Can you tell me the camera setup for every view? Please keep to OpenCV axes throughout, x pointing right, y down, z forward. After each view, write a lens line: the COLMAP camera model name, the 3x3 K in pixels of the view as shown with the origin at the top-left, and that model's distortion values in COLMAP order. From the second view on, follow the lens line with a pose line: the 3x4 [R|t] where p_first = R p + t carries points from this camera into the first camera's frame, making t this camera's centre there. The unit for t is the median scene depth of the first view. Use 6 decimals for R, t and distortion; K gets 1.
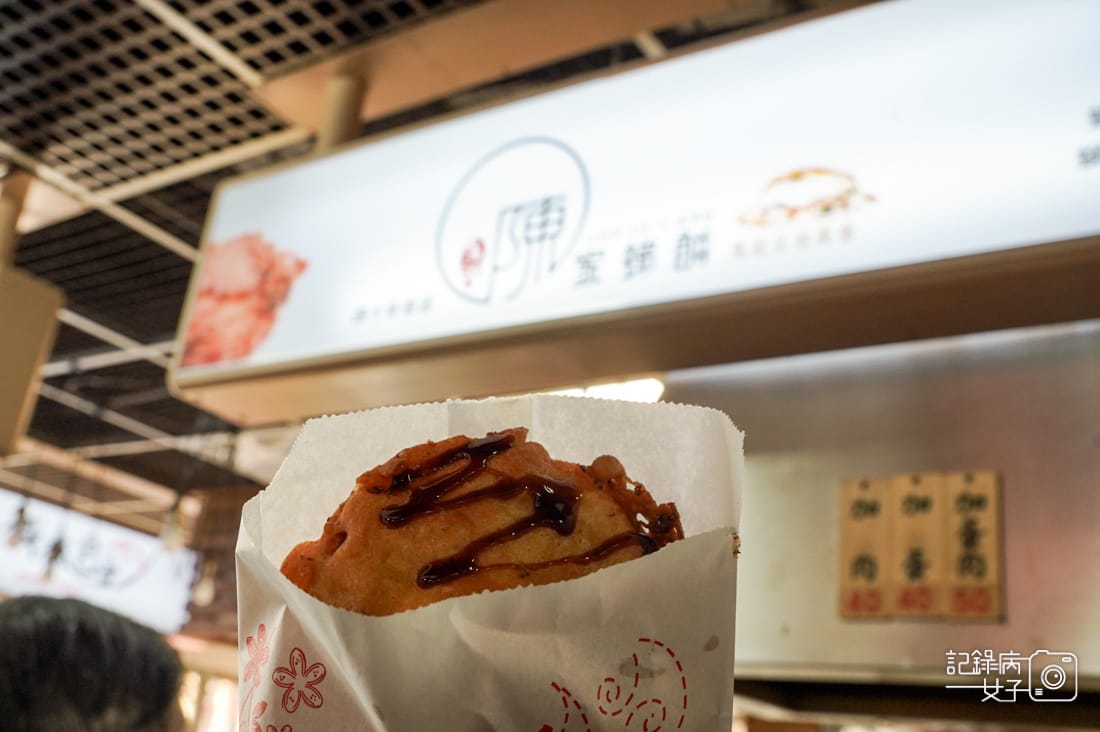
lens RADIAL K [[1147.4, 0, 552.1], [0, 1147.4, 361.5], [0, 0, 1]] dist [-0.050838, 0.000000]
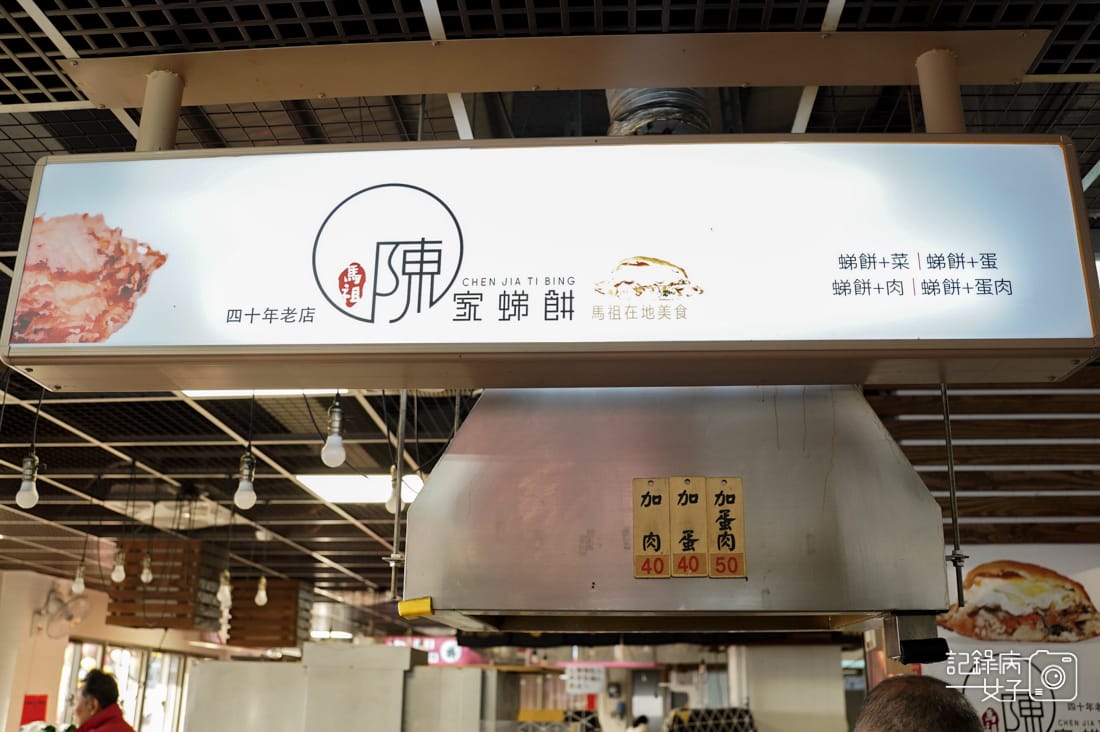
lens RADIAL K [[1035.7, 0, 552.8], [0, 1035.7, 371.2], [0, 0, 1]] dist [-0.080640, 0.000000]
pose [[0.870824, 0.055711, 0.488428, -0.466653], [-0.099239, 0.993025, 0.063669, -0.098534], [-0.481474, -0.103916, 0.870278, -0.041703]]
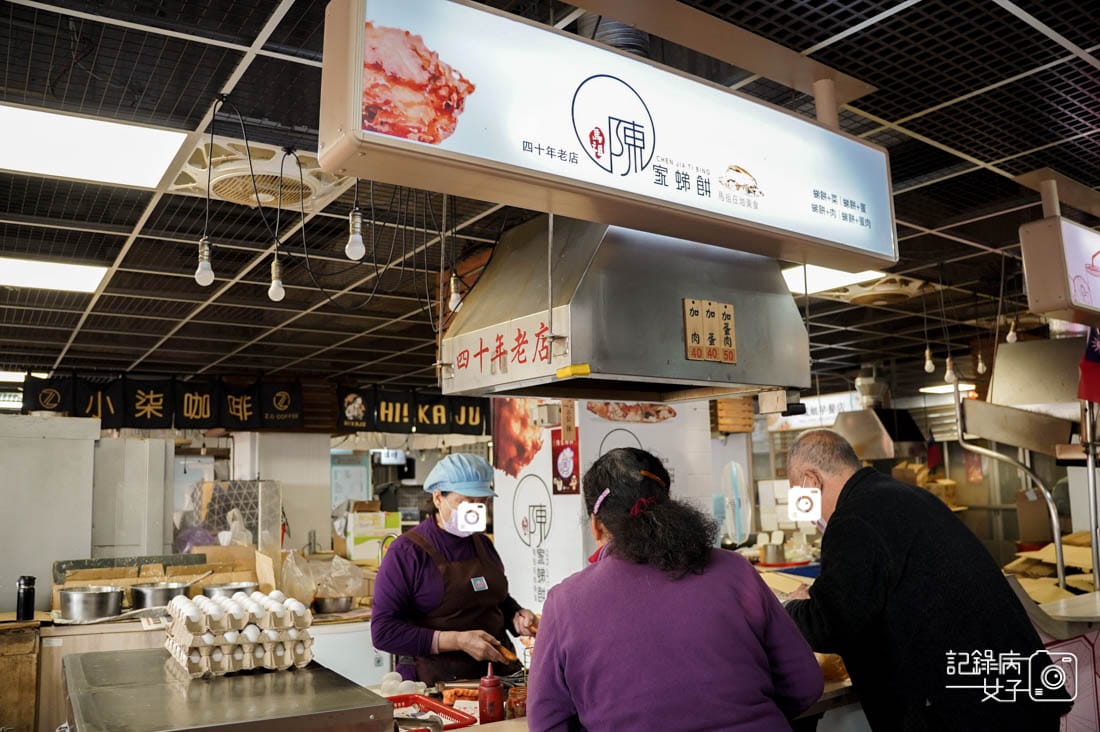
lens RADIAL K [[857.0, 0, 549.5], [0, 857.0, 360.7], [0, 0, 1]] dist [-0.158627, -0.002305]
pose [[0.382552, 0.017418, 0.923770, -1.419089], [-0.274661, 0.956767, 0.095703, 0.136935], [-0.882165, -0.290335, 0.370797, 0.589226]]
